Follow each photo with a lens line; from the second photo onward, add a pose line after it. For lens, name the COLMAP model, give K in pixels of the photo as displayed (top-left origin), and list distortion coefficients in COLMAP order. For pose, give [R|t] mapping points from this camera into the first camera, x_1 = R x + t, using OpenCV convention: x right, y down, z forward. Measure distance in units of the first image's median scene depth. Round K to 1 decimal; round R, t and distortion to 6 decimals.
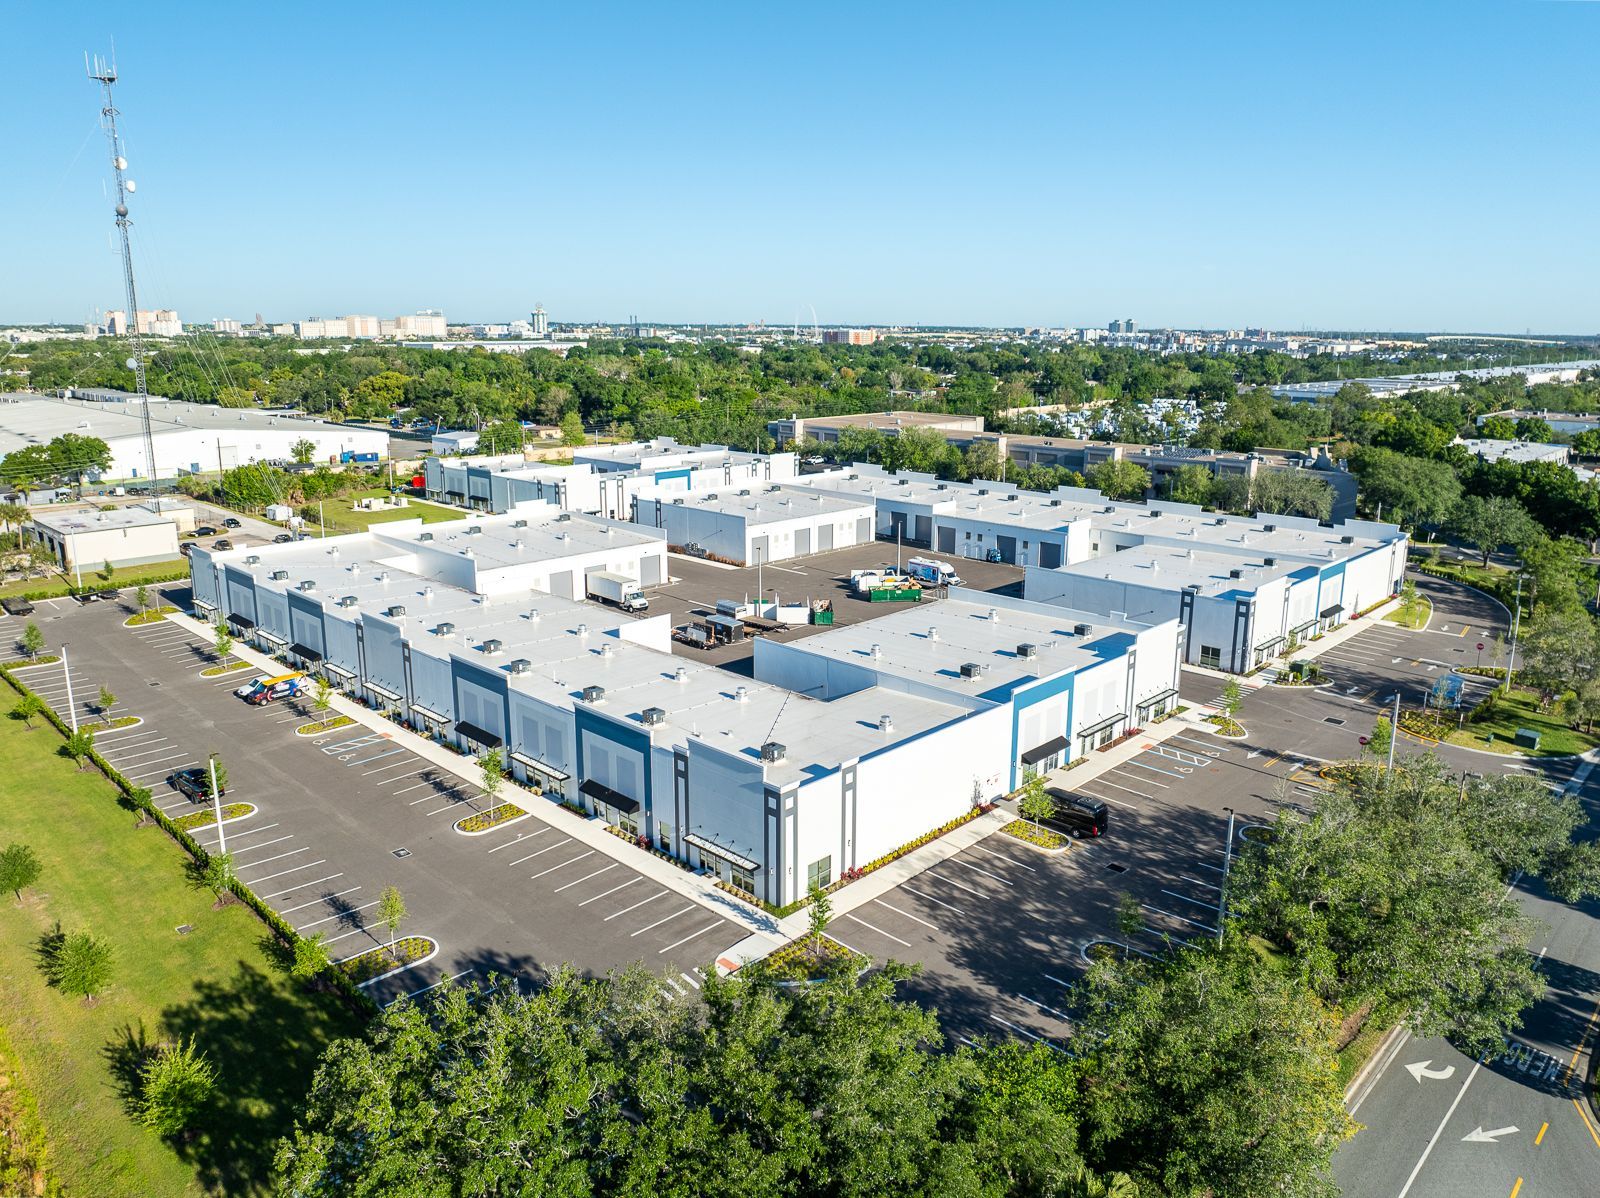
lens RADIAL K [[1126.5, 0, 804.9], [0, 1126.5, 606.2], [0, 0, 1]] dist [-0.044312, 0.010671]
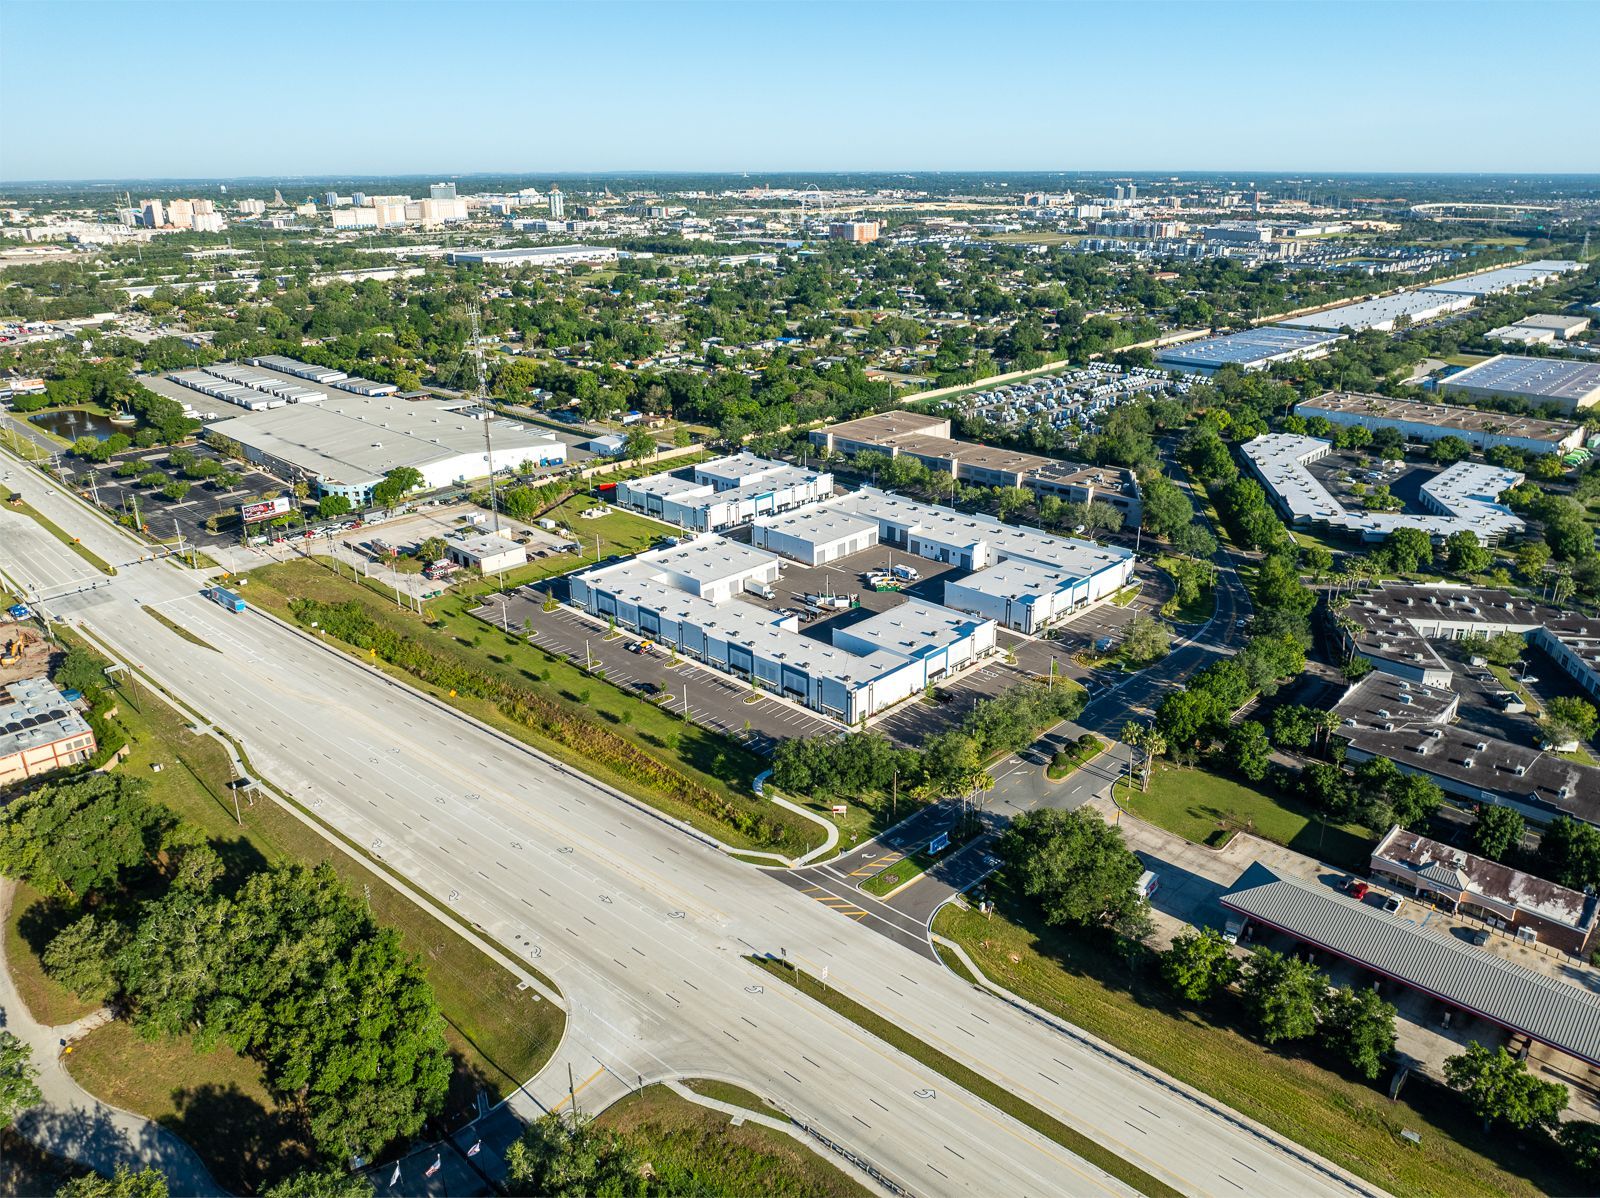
lens RADIAL K [[1126.5, 0, 803.2], [0, 1126.5, 569.9], [0, 0, 1]] dist [-0.044312, 0.010671]
pose [[0.999937, -0.009620, -0.005766, -0.083497], [0.010149, 0.994918, 0.100176, -0.319496], [0.004773, -0.100228, 0.994953, -1.383473]]
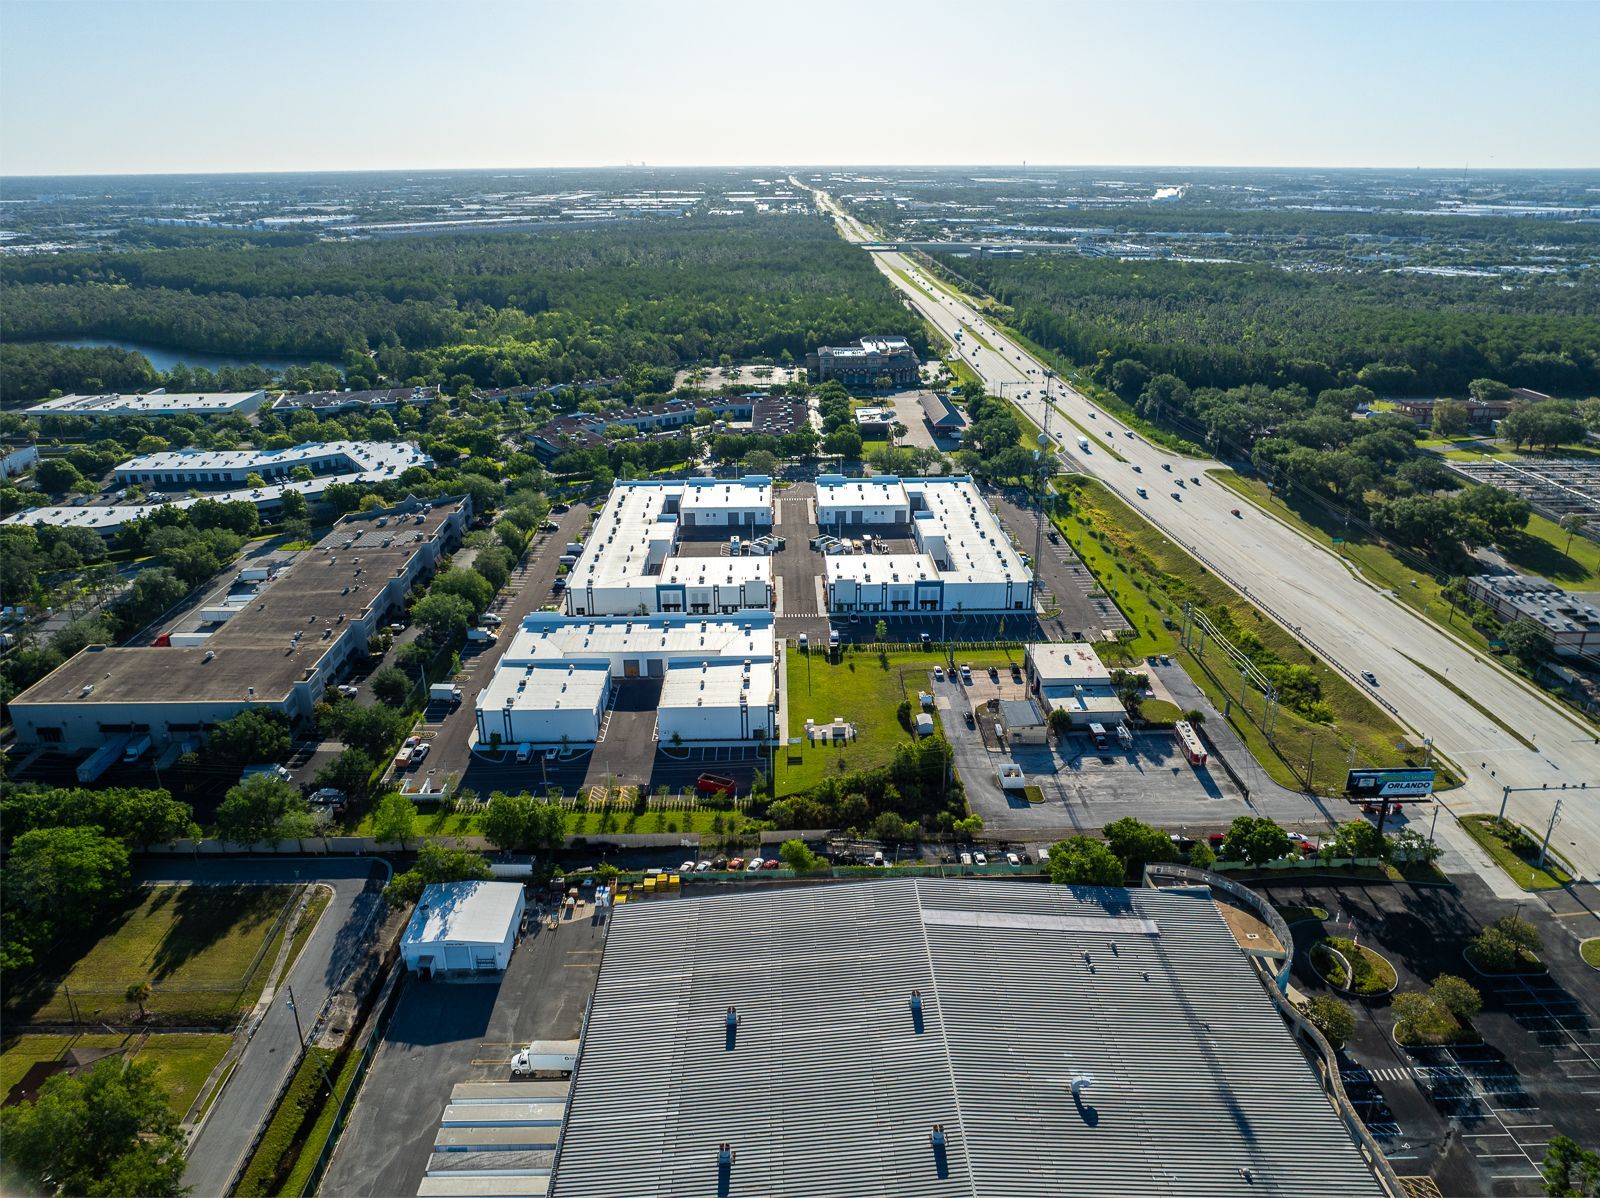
lens RADIAL K [[1126.5, 0, 806.1], [0, 1126.5, 592.7], [0, 0, 1]] dist [-0.044312, 0.010671]
pose [[-0.712046, -0.255686, 0.653923, -1.871451], [0.171074, 0.840093, 0.514759, -1.366617], [-0.680973, 0.478401, -0.554444, 2.823400]]
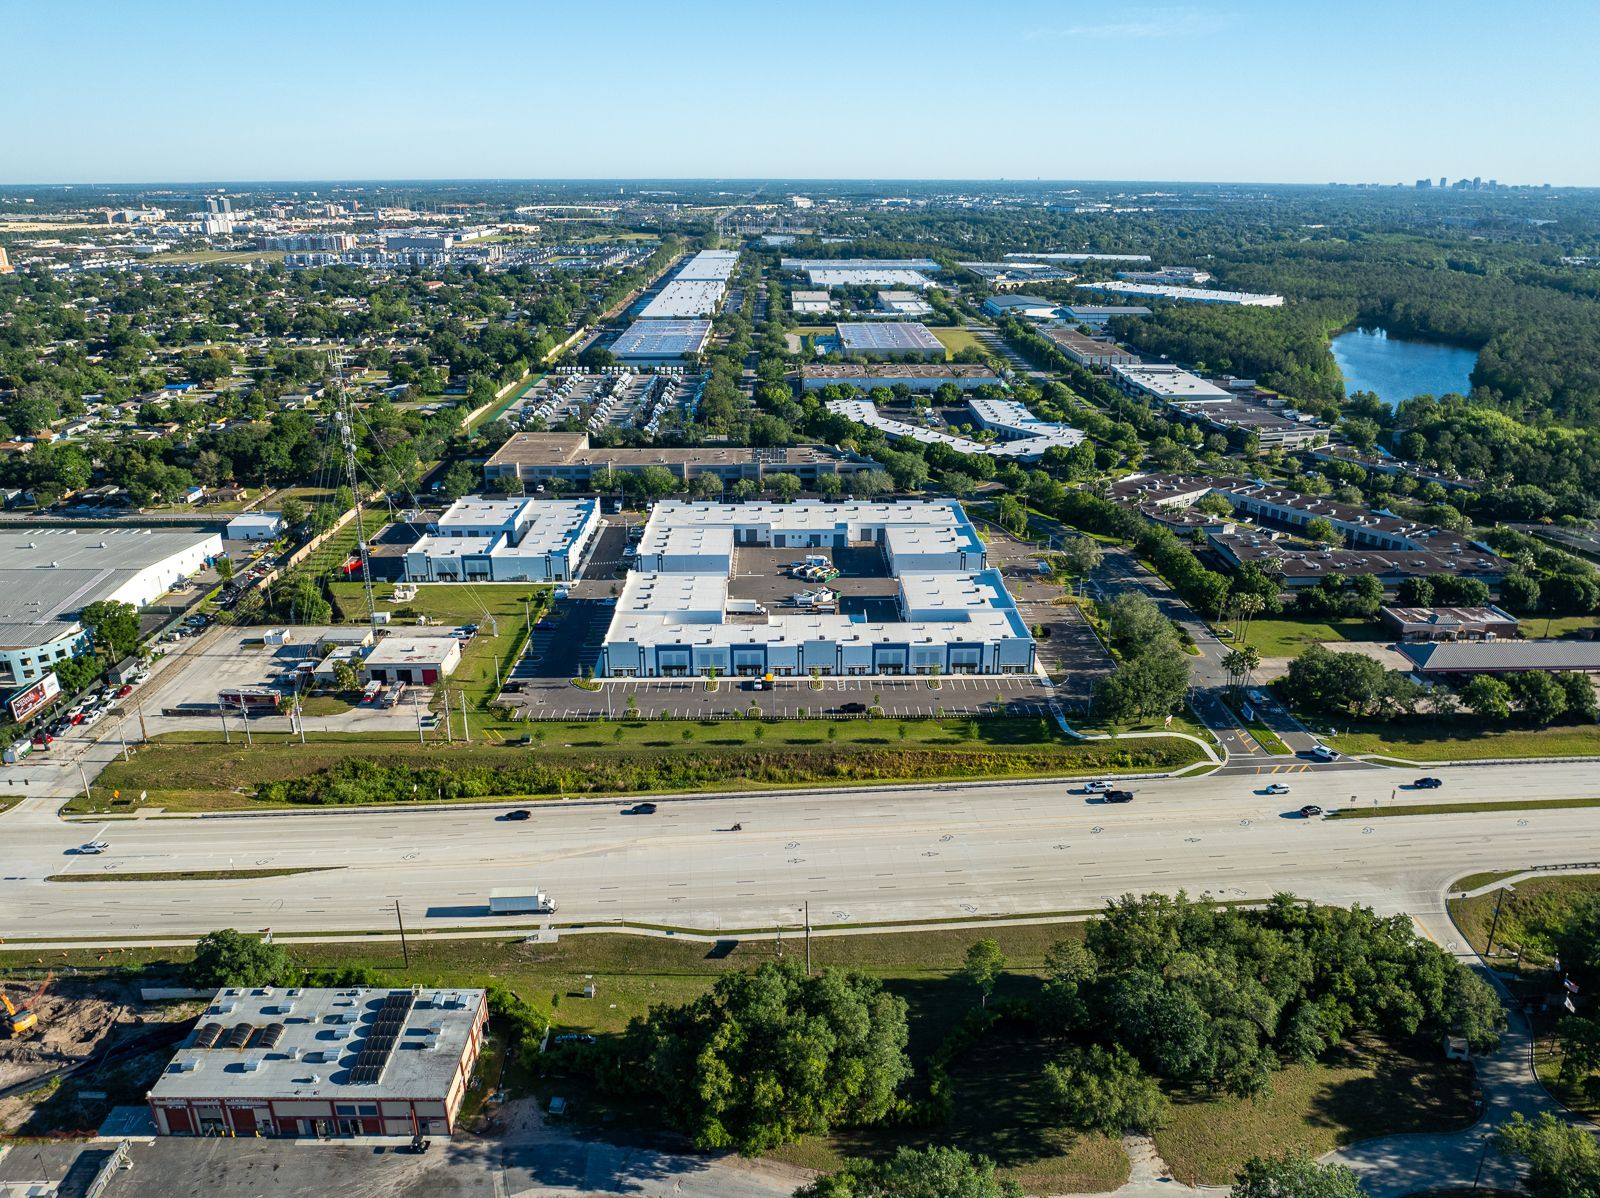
lens RADIAL K [[1126.5, 0, 804.8], [0, 1126.5, 584.8], [0, 0, 1]] dist [-0.044312, 0.010671]
pose [[0.706786, -0.247804, 0.662606, -1.772447], [0.173644, 0.968758, 0.177078, -0.490458], [-0.685785, -0.010099, 0.727734, -0.739117]]
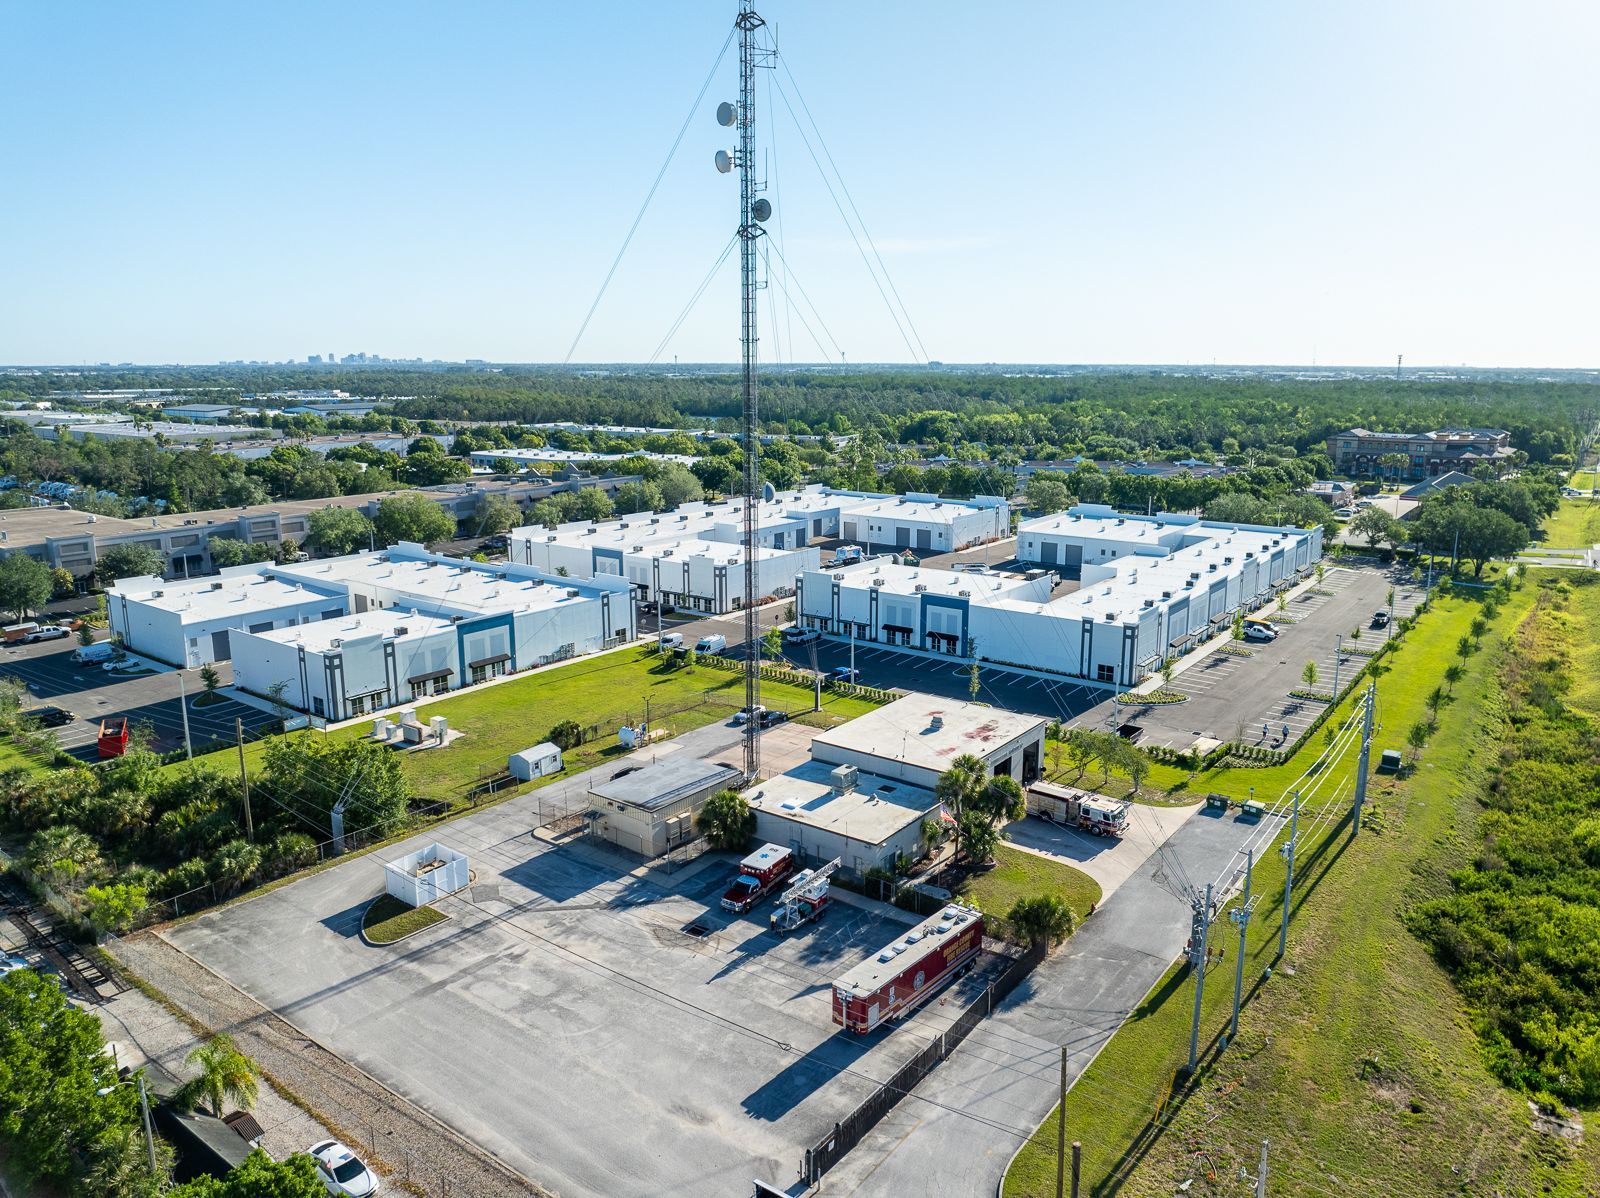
lens RADIAL K [[1126.5, 0, 806.2], [0, 1126.5, 589.9], [0, 0, 1]] dist [-0.044312, 0.010671]
pose [[-0.125442, -0.203017, 0.971107, -1.707195], [0.239504, 0.943691, 0.228224, -0.435503], [-0.962758, 0.261213, -0.069755, 1.530040]]
